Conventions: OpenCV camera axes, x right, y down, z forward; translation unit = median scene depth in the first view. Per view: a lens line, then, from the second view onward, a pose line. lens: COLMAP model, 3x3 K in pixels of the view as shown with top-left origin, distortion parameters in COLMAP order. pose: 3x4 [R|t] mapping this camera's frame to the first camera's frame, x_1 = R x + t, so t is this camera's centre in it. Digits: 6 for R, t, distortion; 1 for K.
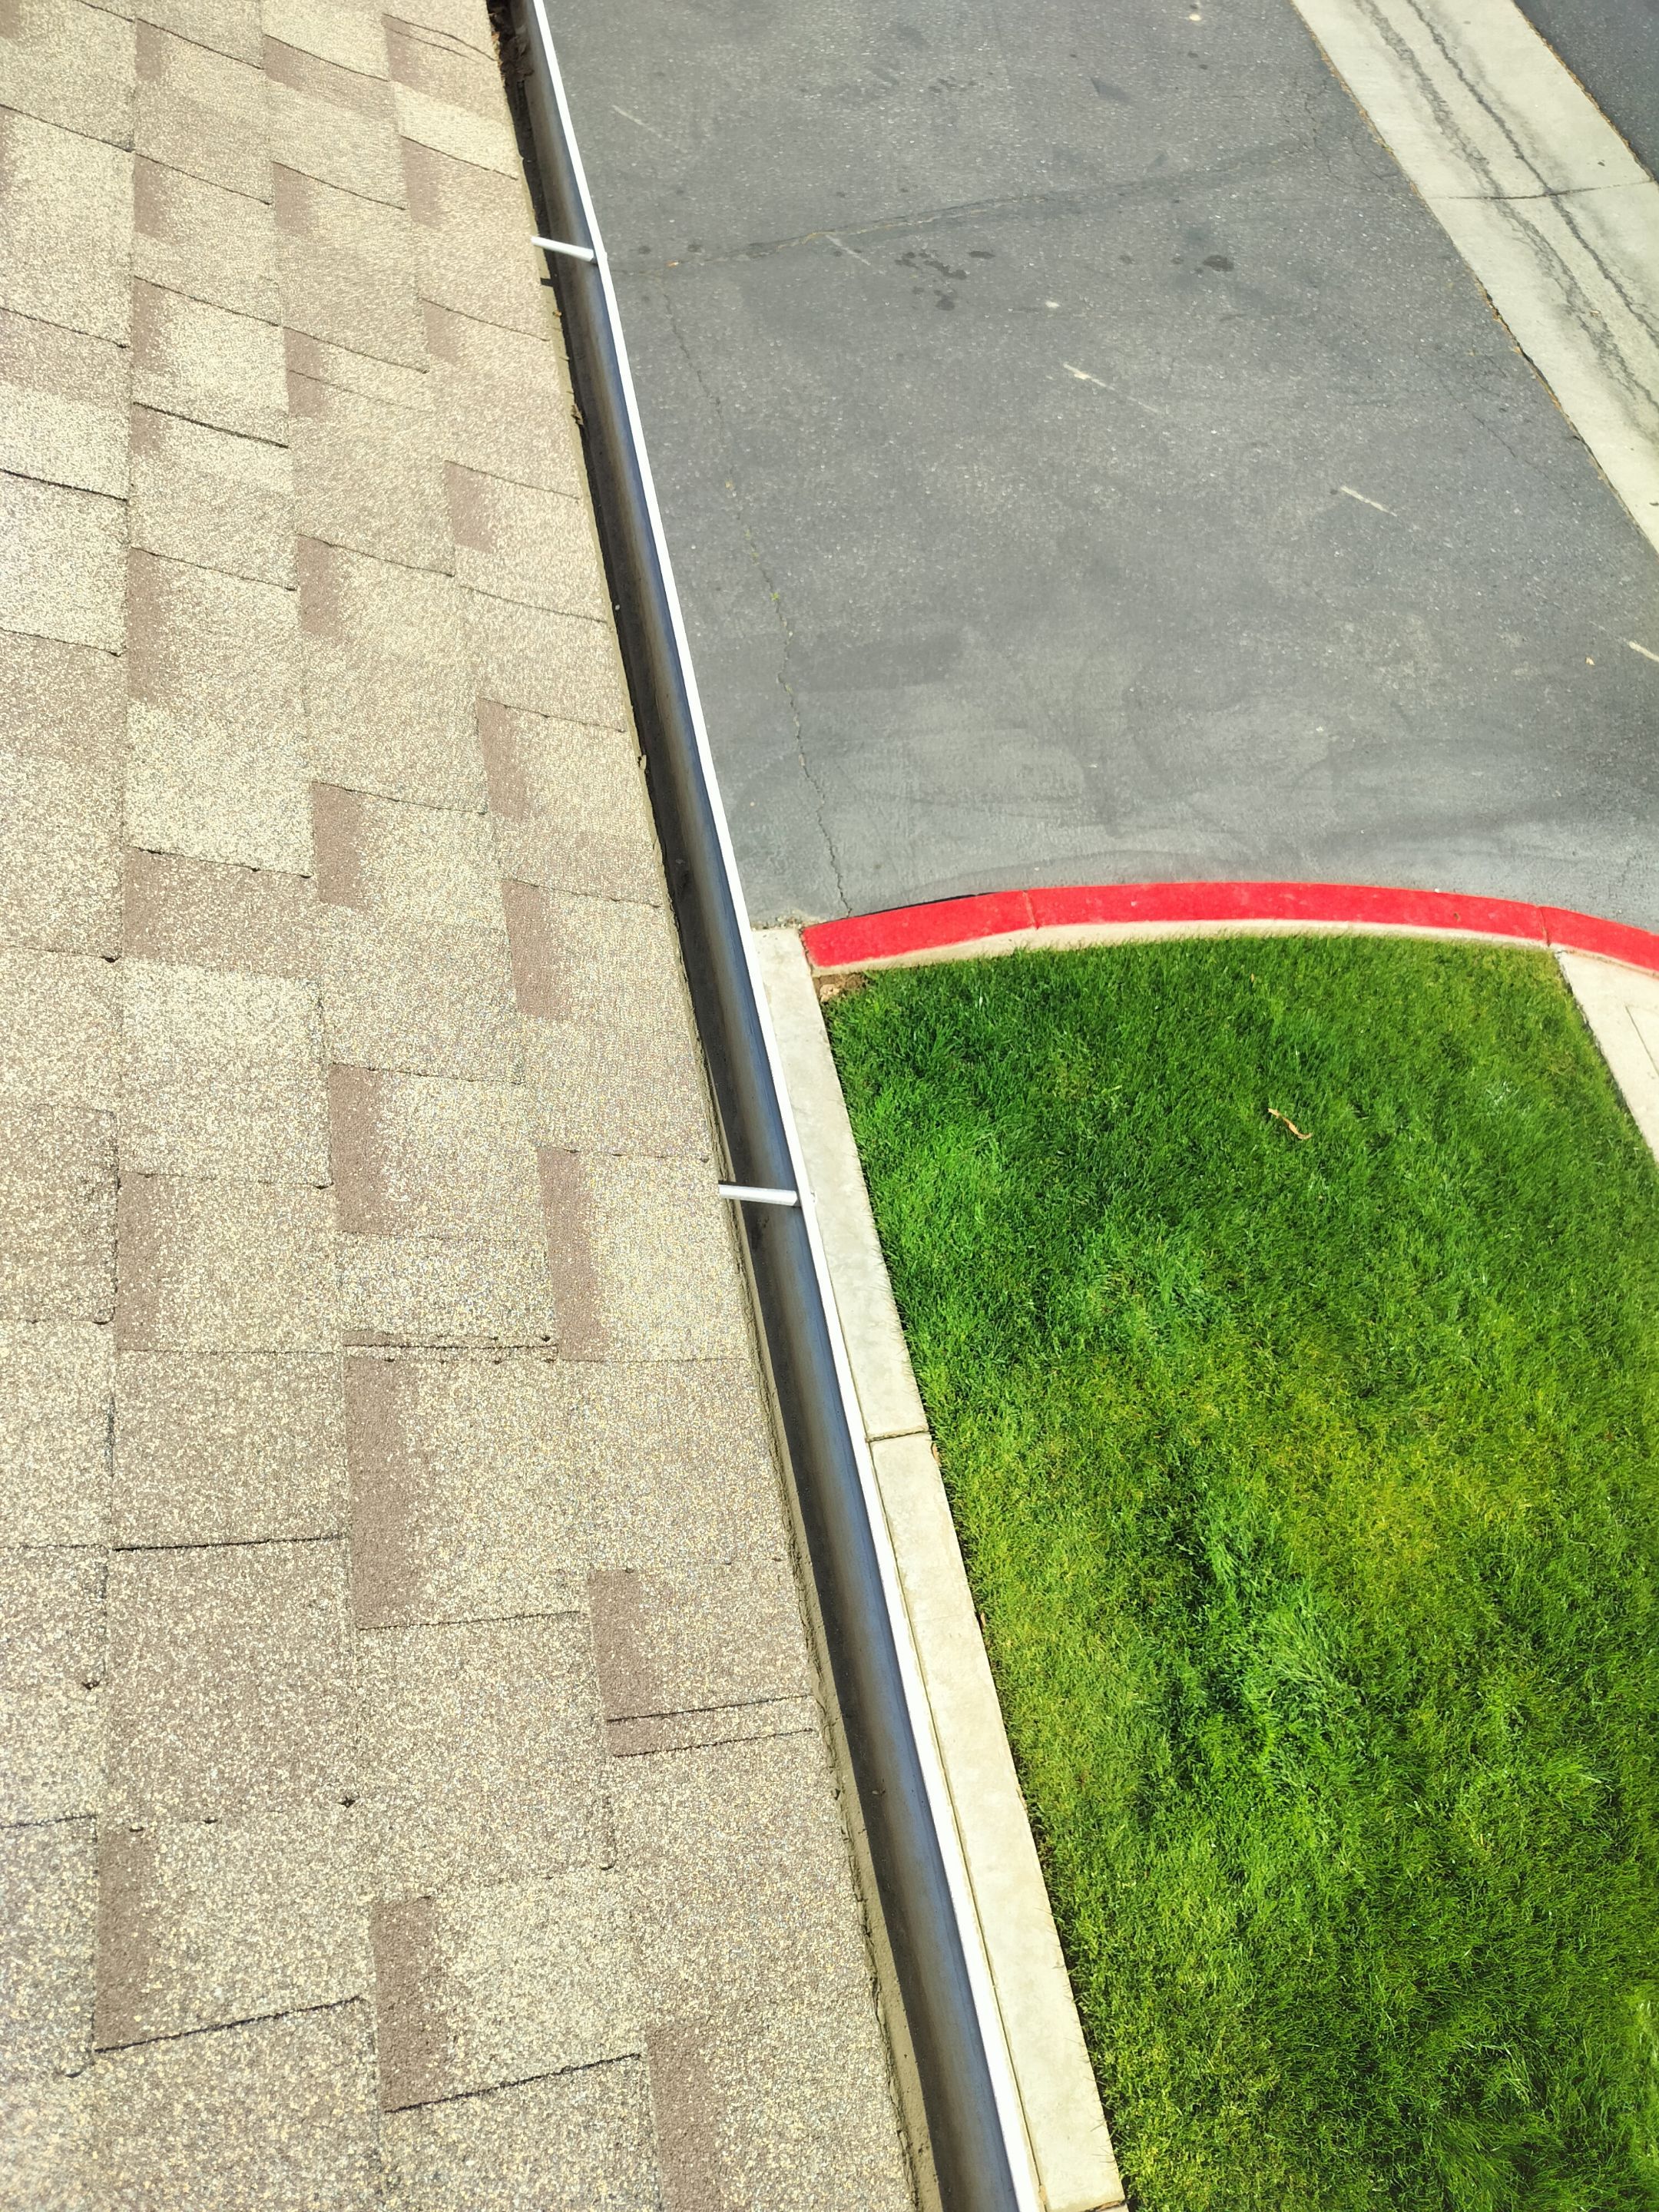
lens RADIAL K [[1517.9, 0, 829.5], [0, 1517.9, 1106.0], [0, 0, 1]] dist [0.041894, -0.026923]
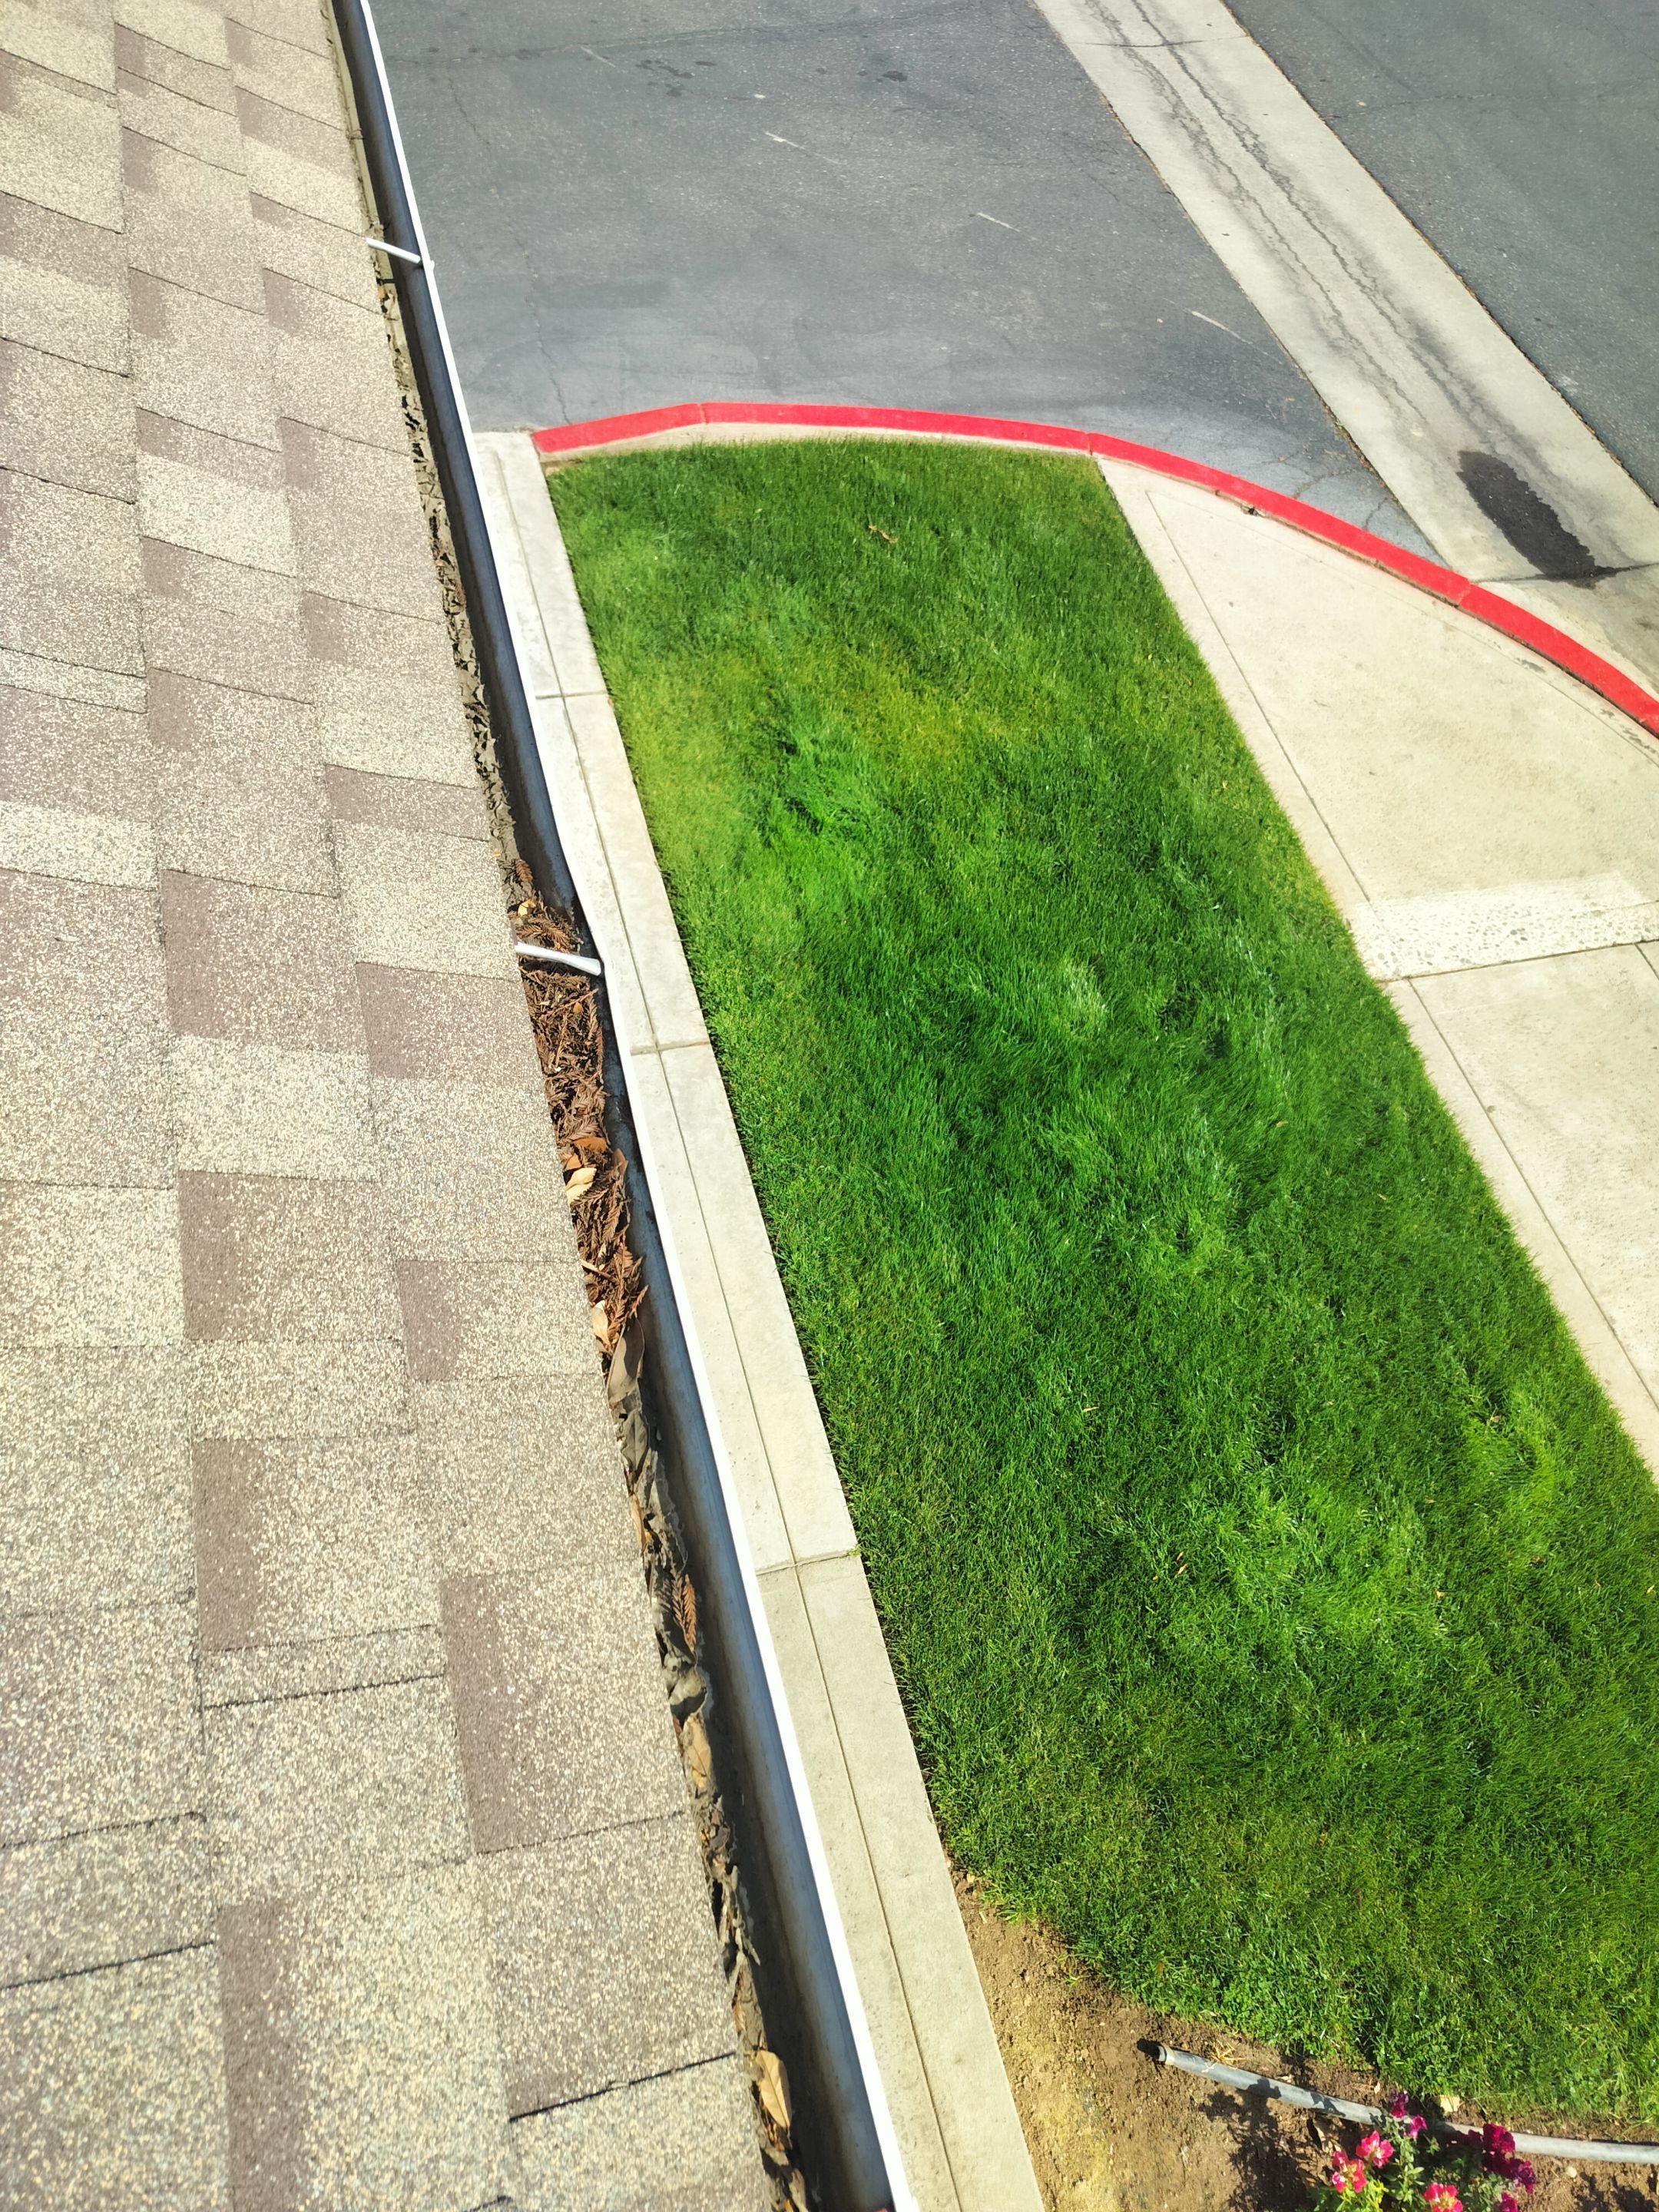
lens RADIAL K [[1611.3, 0, 767.1], [0, 1611.3, 1106.8], [0, 0, 1]] dist [0.029382, -0.005548]
pose [[0.999184, -0.016148, 0.037028, 0.103016], [0.019421, 0.995768, -0.089827, 0.496467], [-0.035420, 0.090473, 0.995269, -0.301145]]
